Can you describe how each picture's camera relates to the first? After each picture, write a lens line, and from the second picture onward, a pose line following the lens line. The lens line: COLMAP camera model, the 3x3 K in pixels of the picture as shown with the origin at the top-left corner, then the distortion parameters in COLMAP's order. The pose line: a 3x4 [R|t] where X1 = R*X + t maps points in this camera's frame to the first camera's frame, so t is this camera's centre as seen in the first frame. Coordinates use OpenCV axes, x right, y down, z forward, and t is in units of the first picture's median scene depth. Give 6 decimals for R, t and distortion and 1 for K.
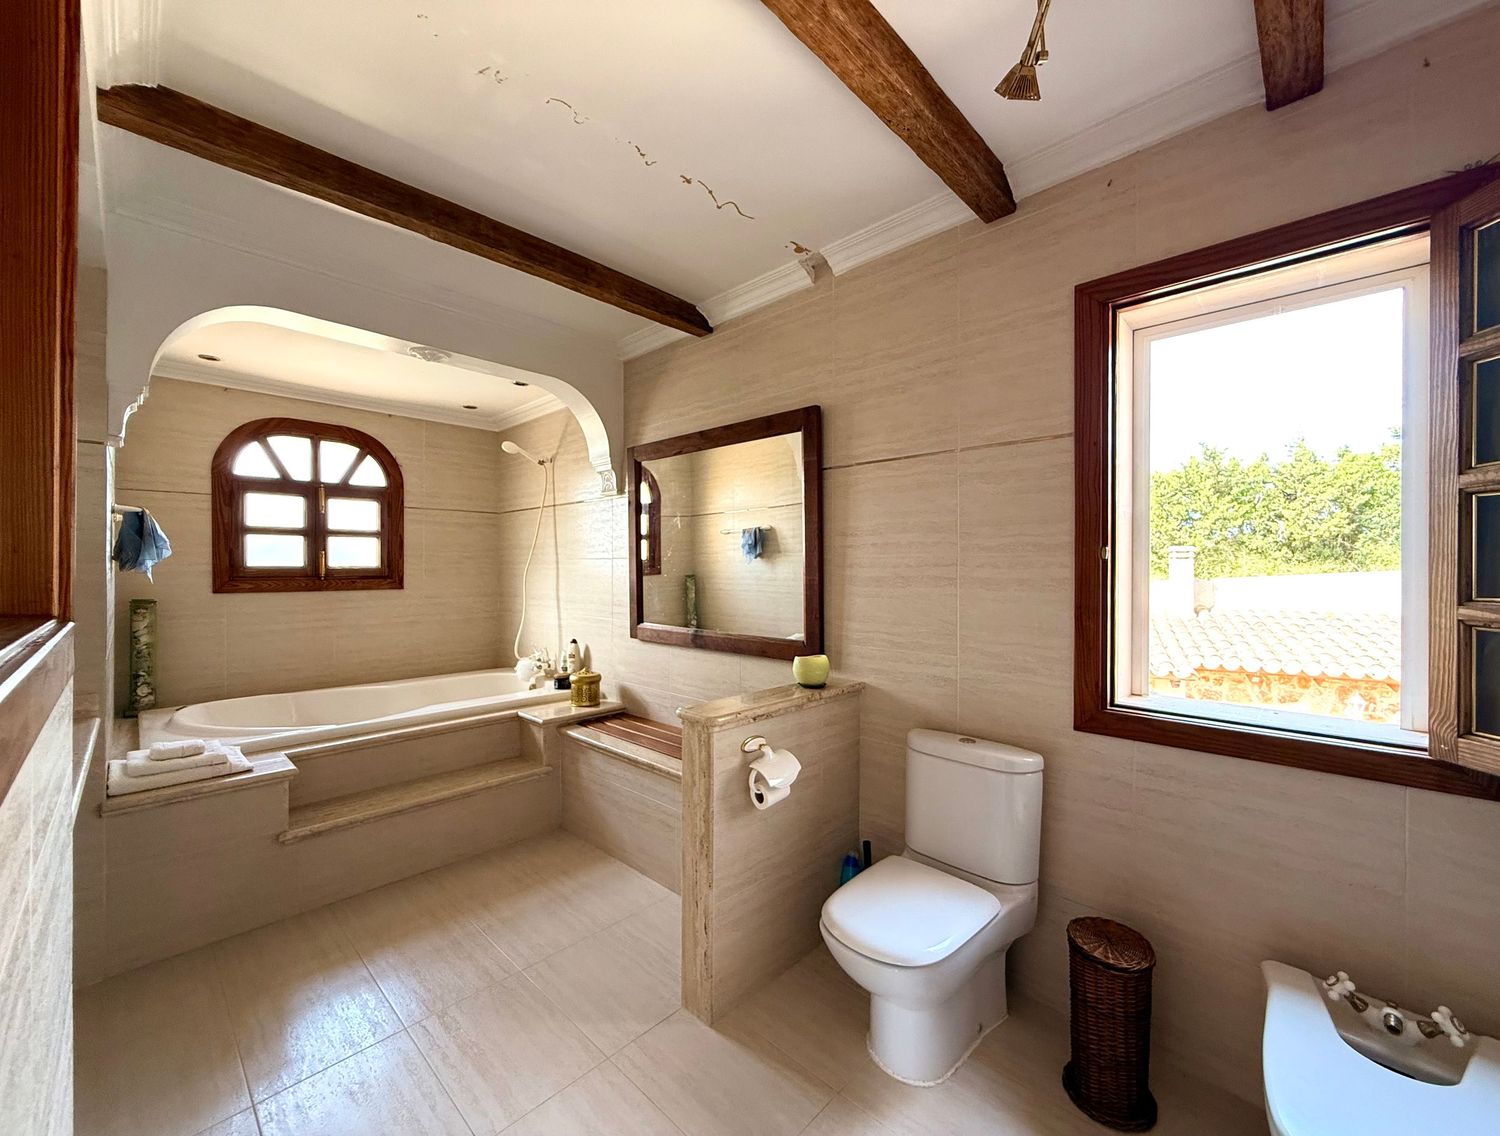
lens RADIAL K [[601.5, 0, 750.0], [0, 601.5, 568.0], [0, 0, 1]] dist [-0.001135, 0.000166]
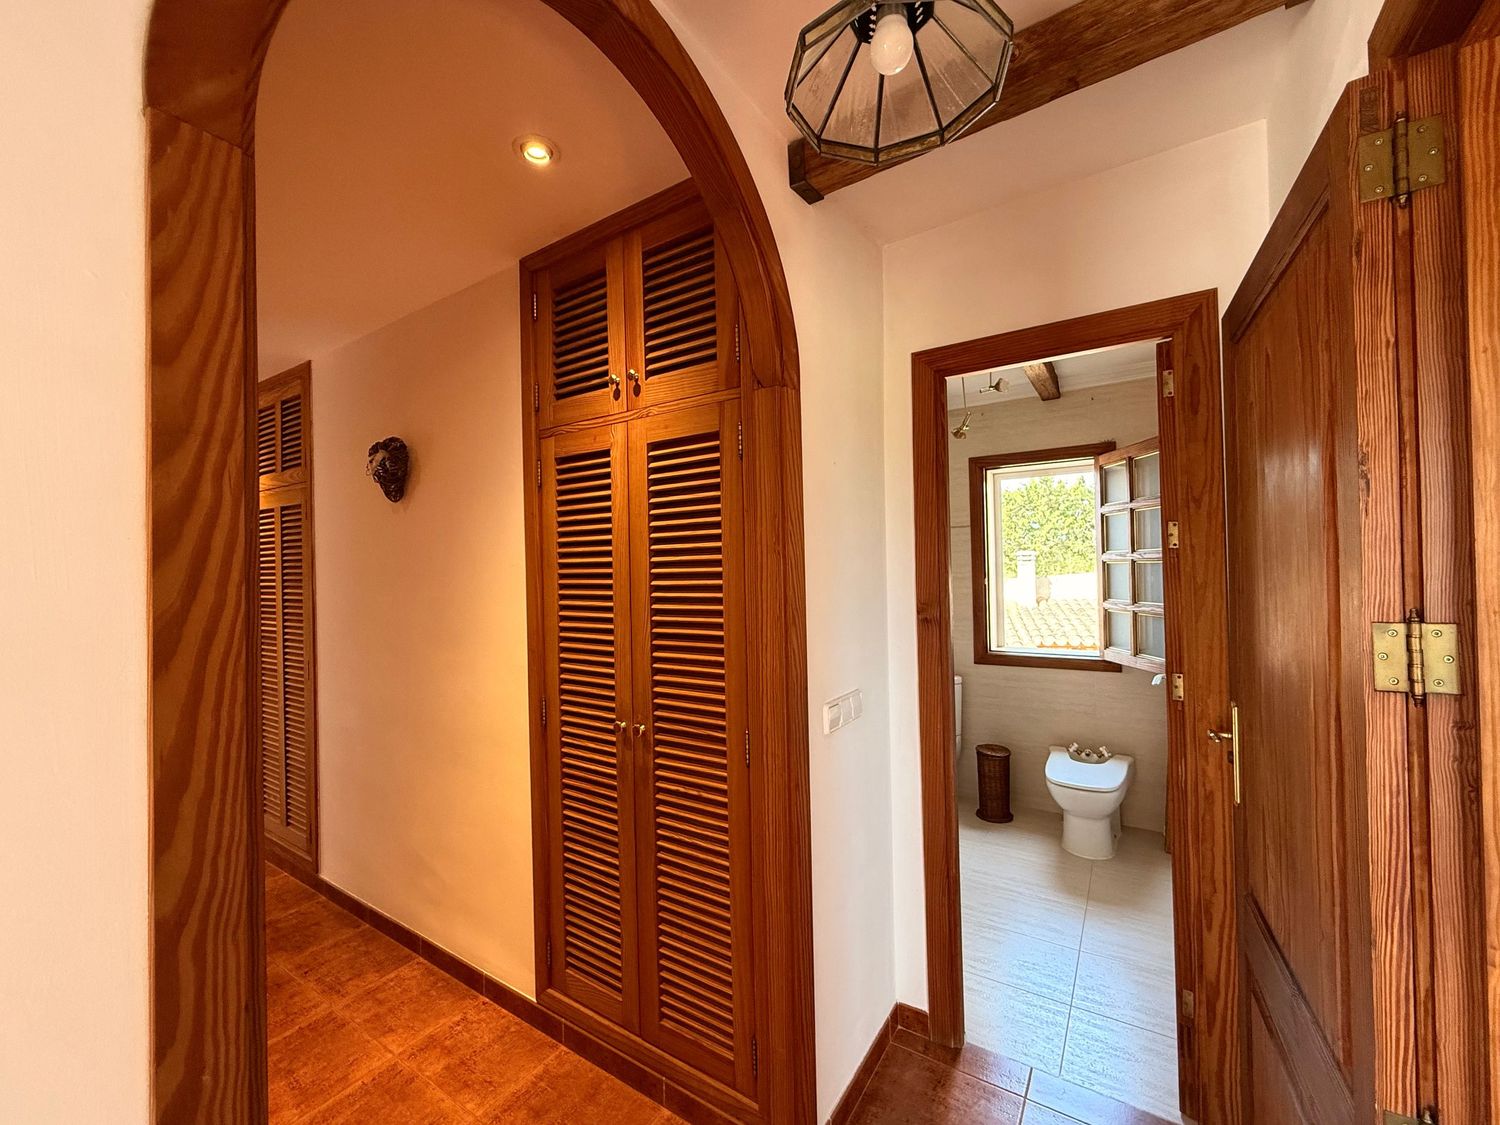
lens RADIAL K [[602.5, 0, 750.0], [0, 602.5, 562.5], [0, 0, 1]] dist [0.001563, 0.000293]
pose [[0.982033, -0.022221, 0.187398, -0.094924], [0.024607, 0.999643, -0.010416, -0.013109], [-0.187100, 0.014840, 0.982229, -0.143216]]
